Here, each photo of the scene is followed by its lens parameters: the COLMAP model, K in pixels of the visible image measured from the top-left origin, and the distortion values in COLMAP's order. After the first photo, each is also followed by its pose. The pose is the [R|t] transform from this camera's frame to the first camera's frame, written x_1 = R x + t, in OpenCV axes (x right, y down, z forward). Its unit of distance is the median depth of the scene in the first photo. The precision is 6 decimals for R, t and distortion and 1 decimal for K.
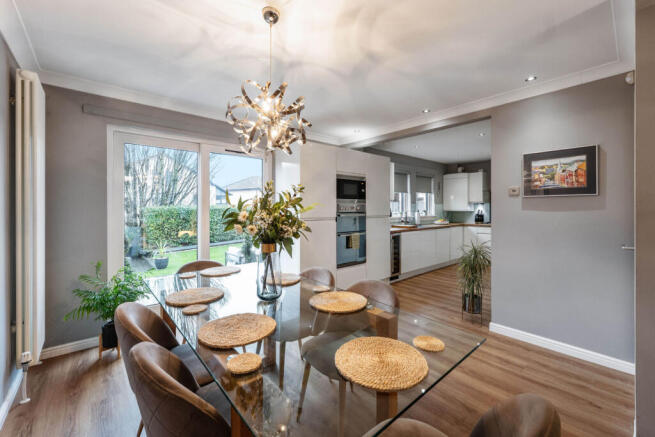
lens RADIAL K [[271.2, 0, 327.1], [0, 271.2, 211.4], [0, 0, 1]] dist [0.004114, -0.000031]
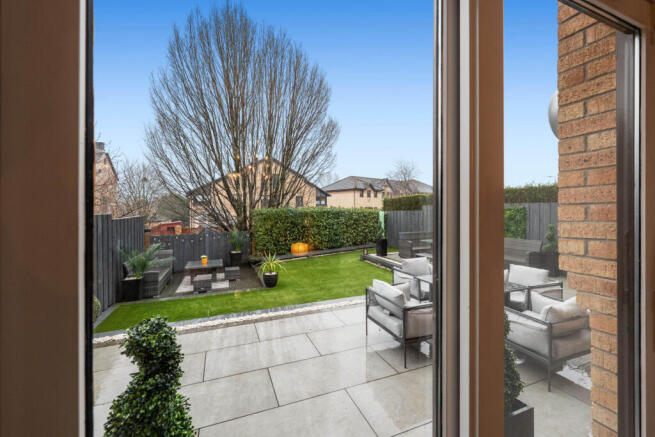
lens RADIAL K [[271.2, 0, 327.7], [0, 271.2, 212.1], [0, 0, 1]] dist [0.004114, -0.000031]
pose [[0.945268, 0.001083, -0.326294, -0.134339], [-0.000906, 0.999999, 0.000694, -0.006512], [0.326294, -0.000361, 0.945268, 0.212686]]
